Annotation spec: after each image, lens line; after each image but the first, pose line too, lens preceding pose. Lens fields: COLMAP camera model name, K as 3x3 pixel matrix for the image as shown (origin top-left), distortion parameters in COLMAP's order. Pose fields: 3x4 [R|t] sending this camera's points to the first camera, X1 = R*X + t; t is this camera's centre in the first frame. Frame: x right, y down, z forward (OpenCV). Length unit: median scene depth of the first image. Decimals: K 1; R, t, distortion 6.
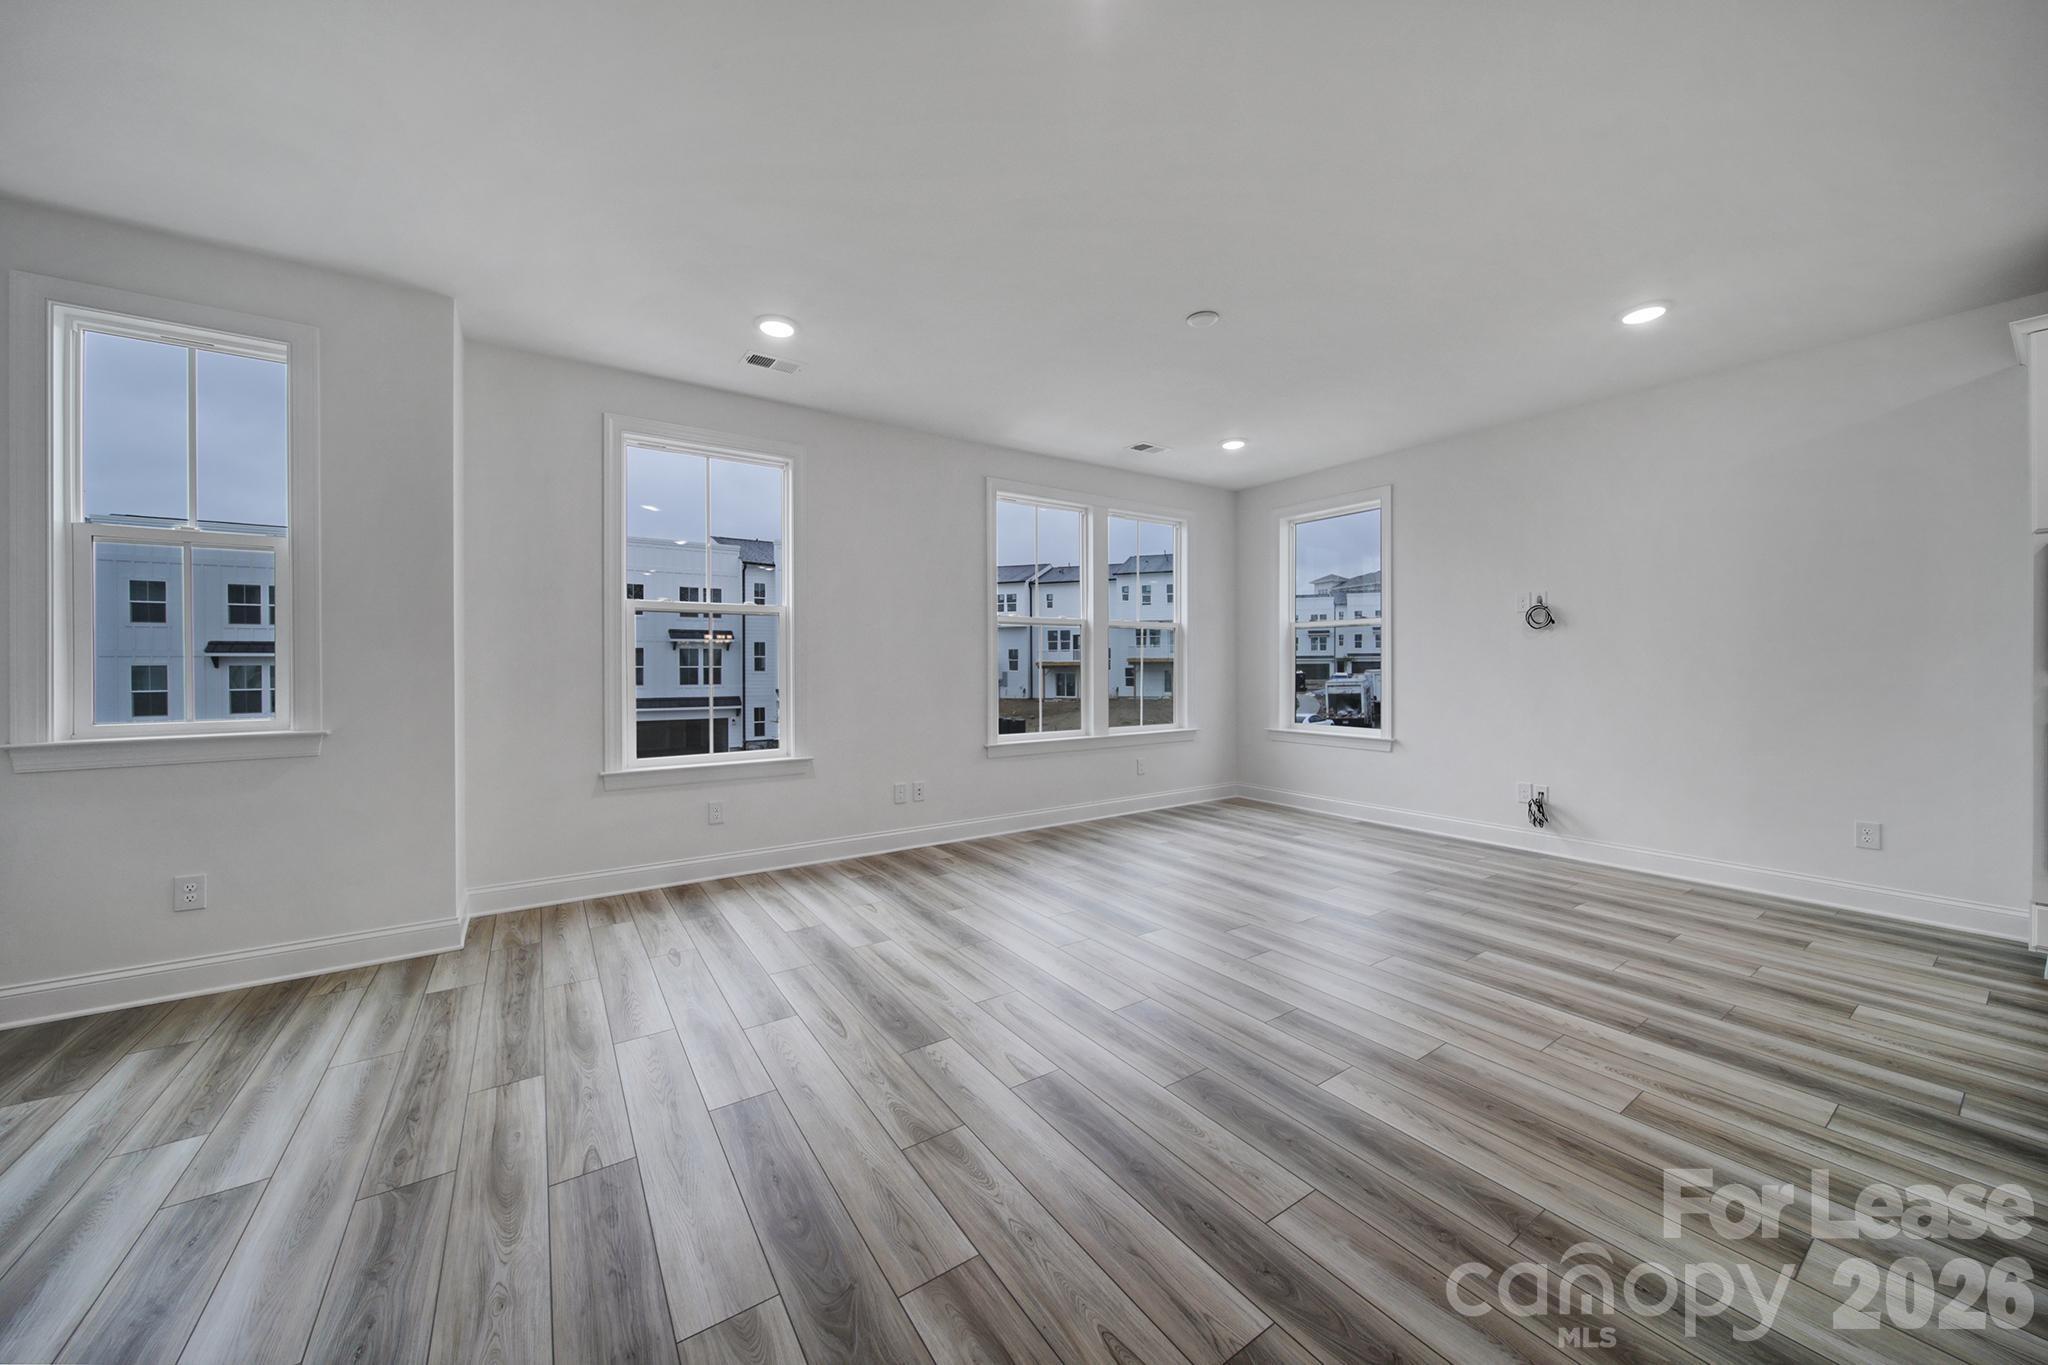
lens RADIAL K [[719.4, 0, 1019.1], [0, 719.4, 675.3], [0, 0, 1]] dist [0.000486, -0.001357]
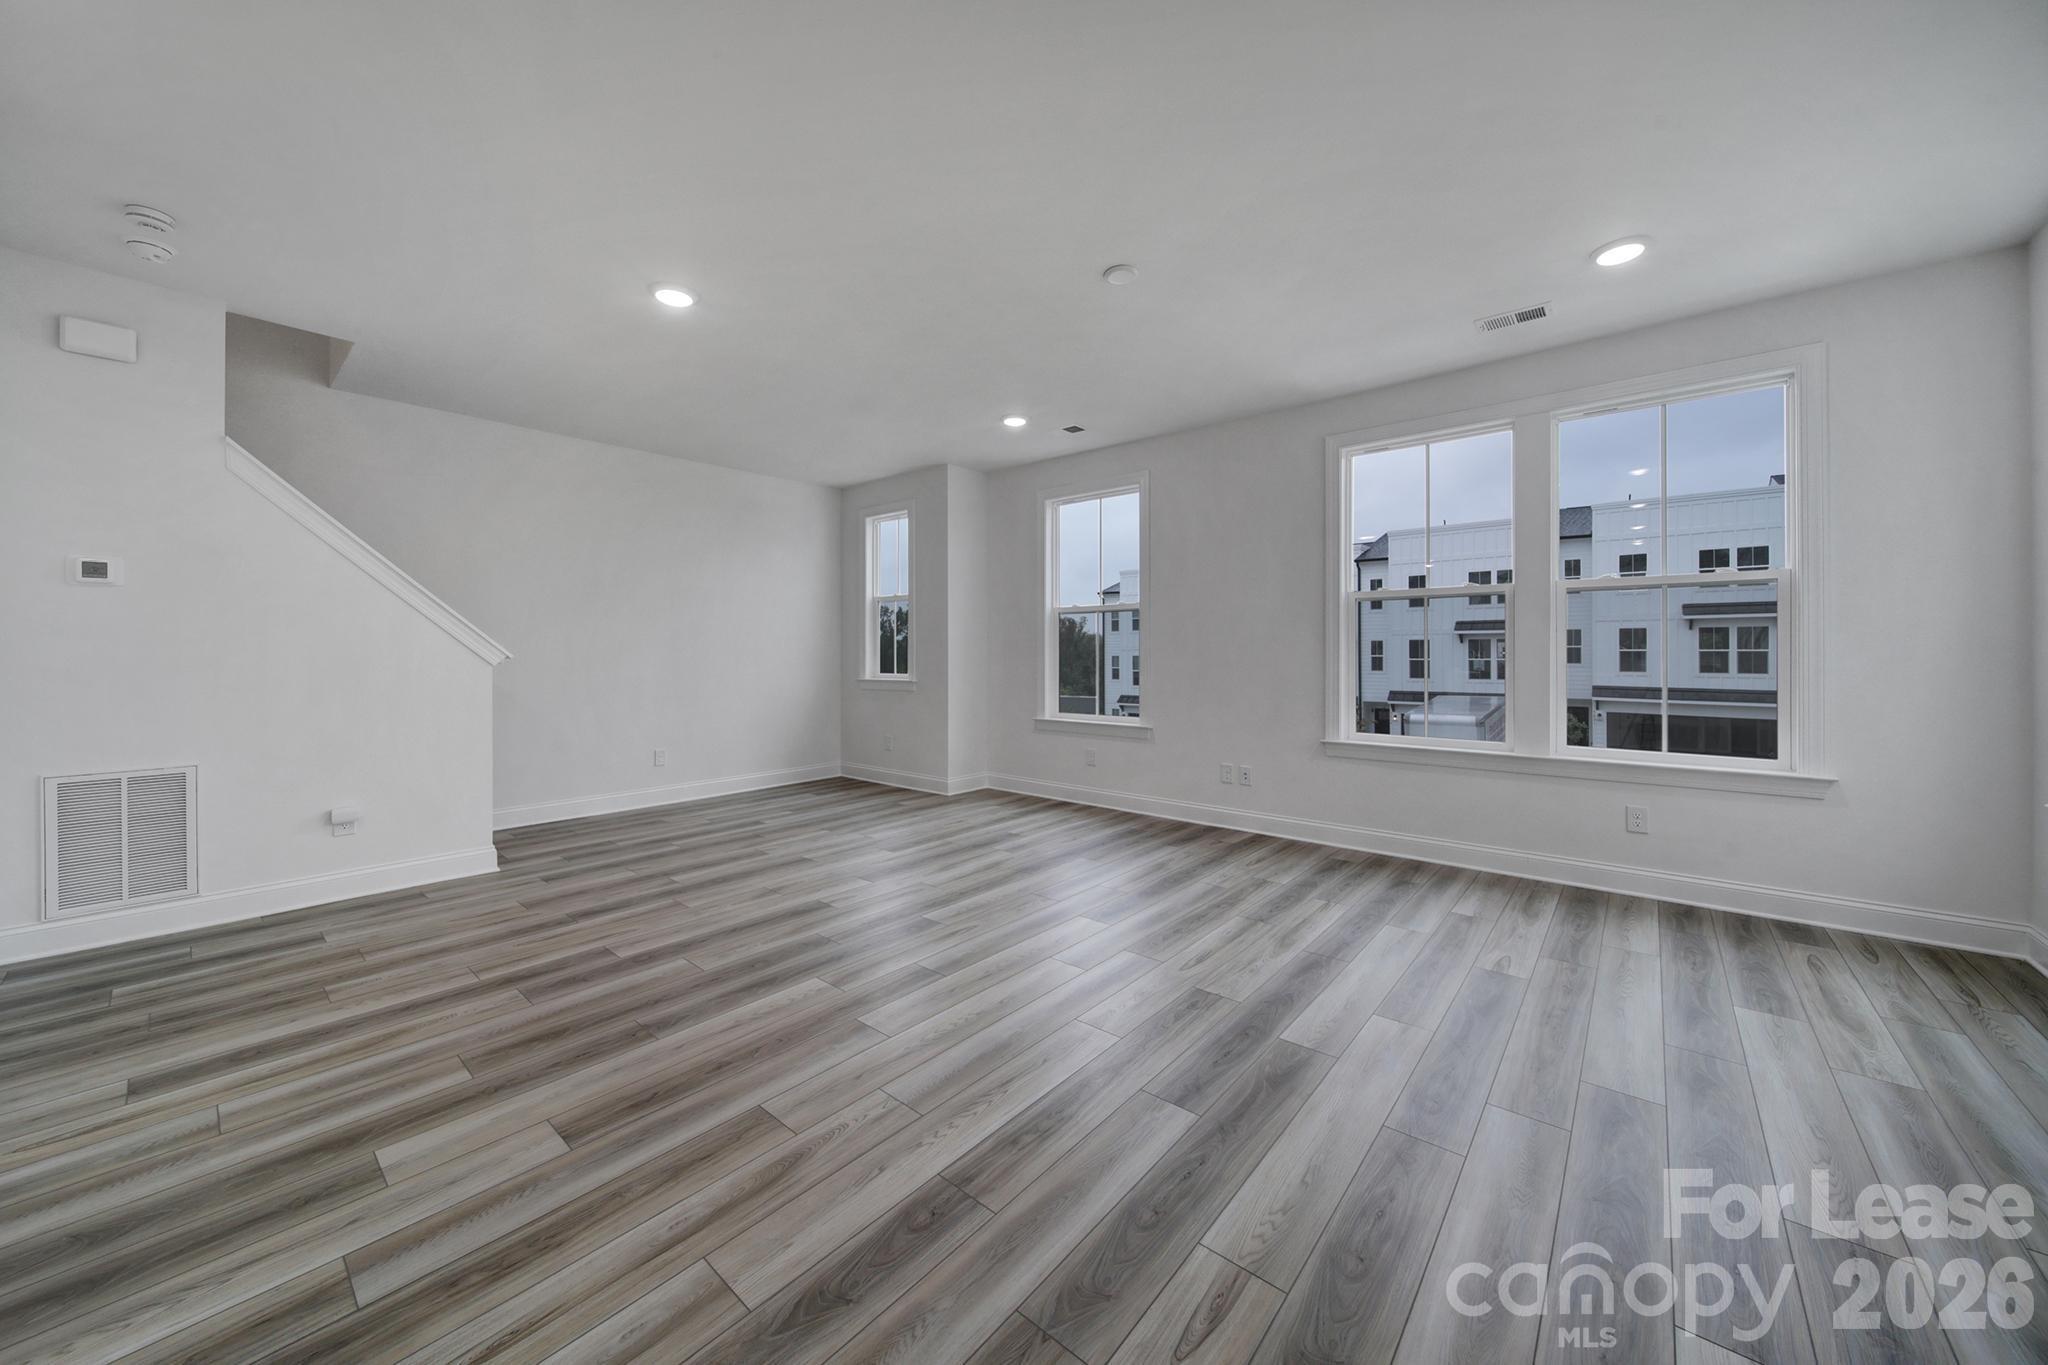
lens RADIAL K [[719.4, 0, 1023.4], [0, 719.4, 661.0], [0, 0, 1]] dist [0.000486, -0.001357]
pose [[0.270107, 0.014195, -0.962726, 1.338411], [-0.010906, 0.999872, 0.011683, -0.012395], [0.962769, 0.007344, 0.270227, 0.768042]]
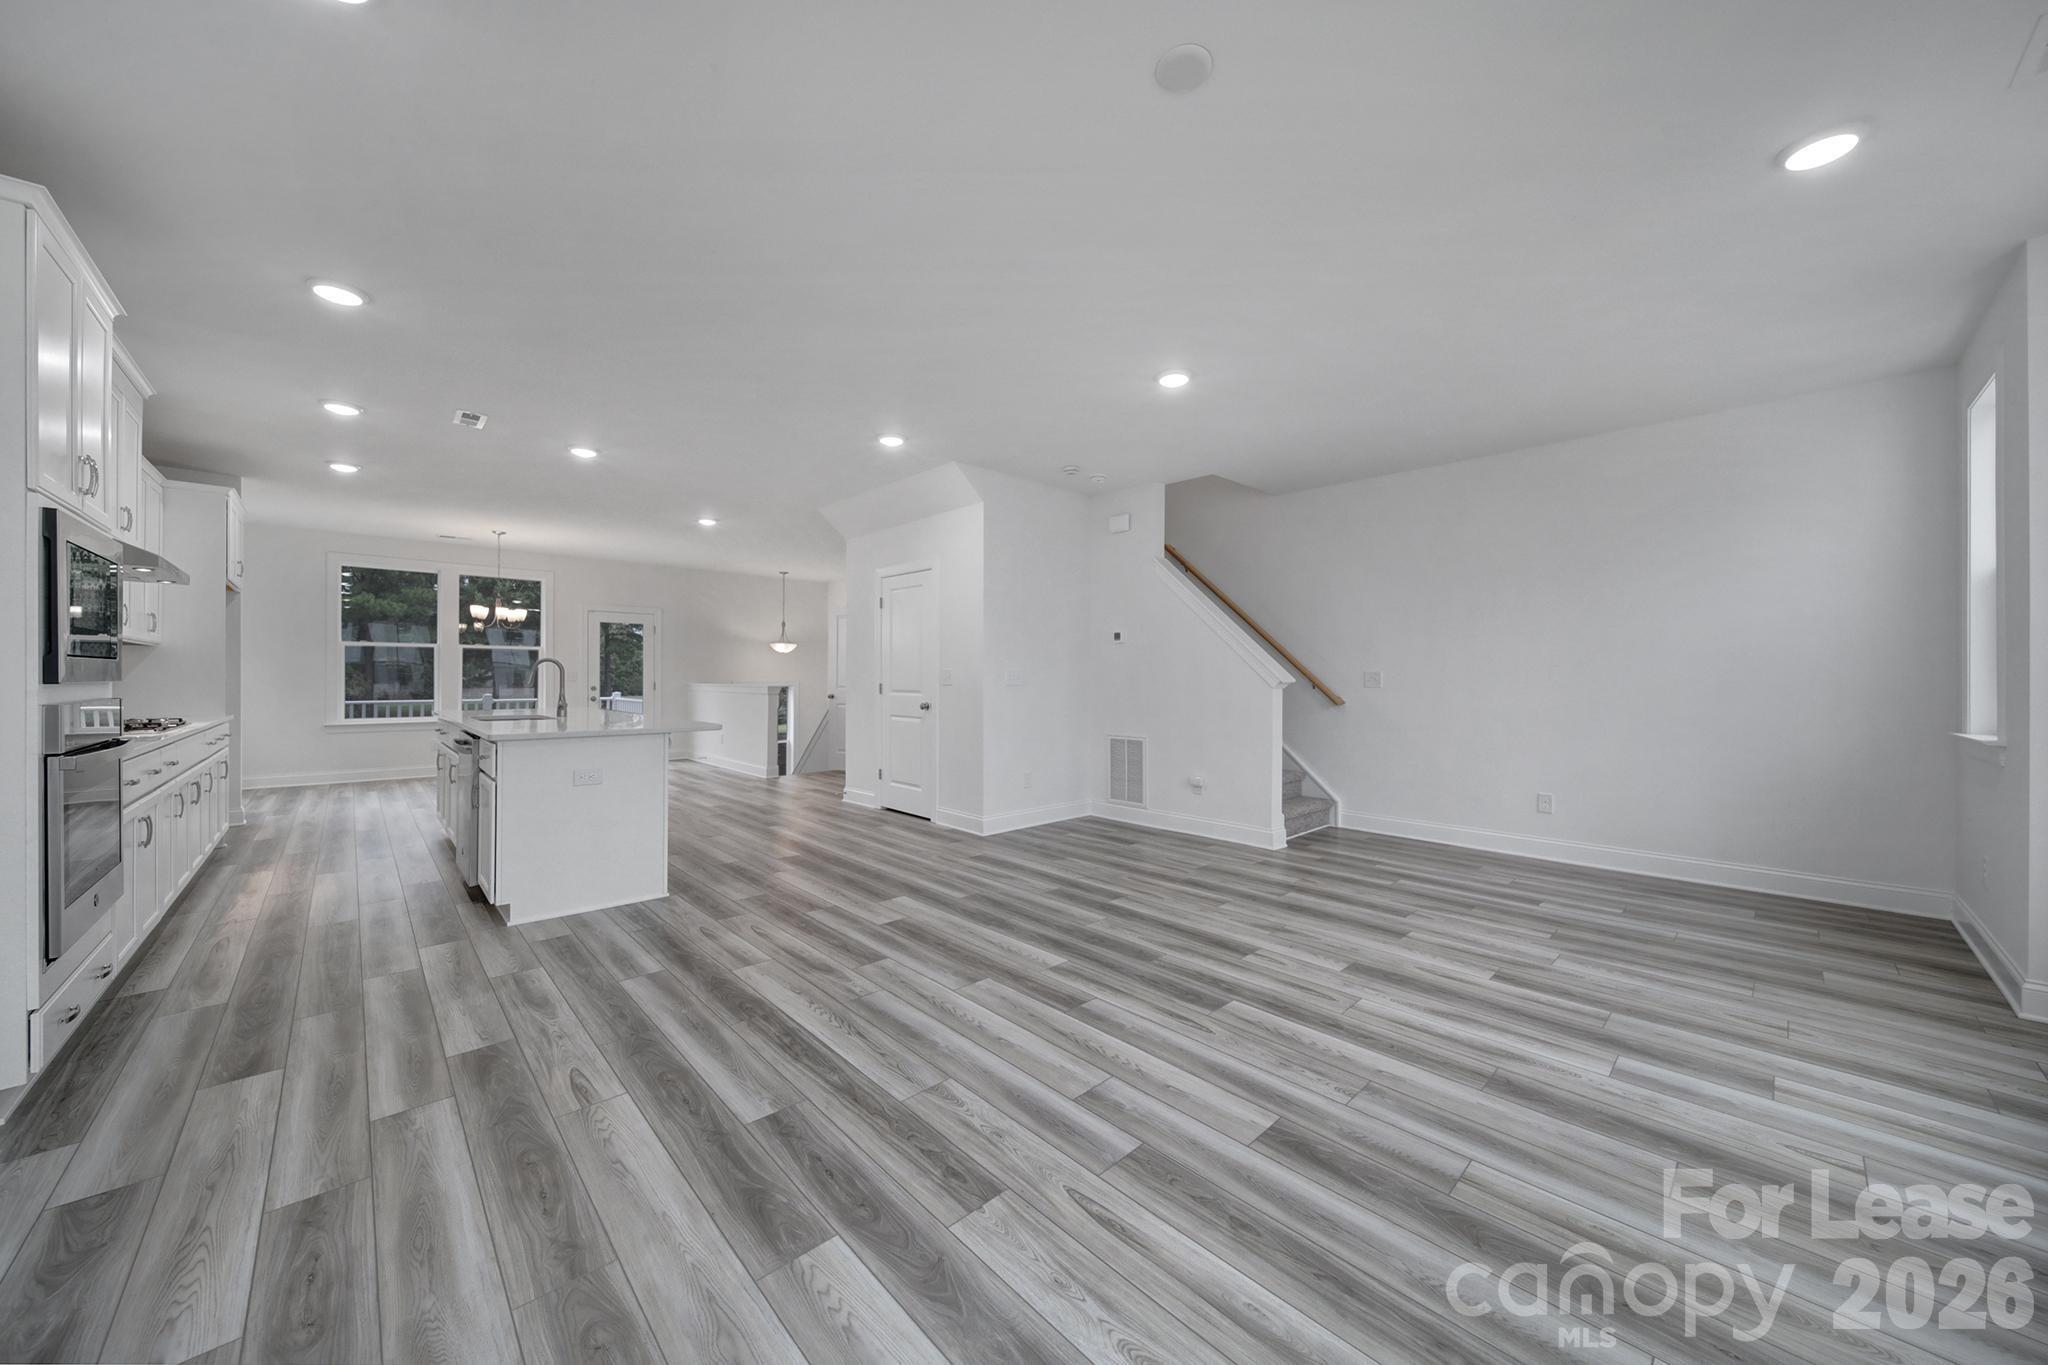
lens RADIAL K [[719.4, 0, 1030.2], [0, 719.4, 681.7], [0, 0, 1]] dist [0.000486, -0.001357]
pose [[-0.984952, 0.002074, -0.172818, 0.571081], [-0.001036, 0.999839, 0.017903, -0.022691], [0.172827, 0.017812, -0.984791, 1.863301]]
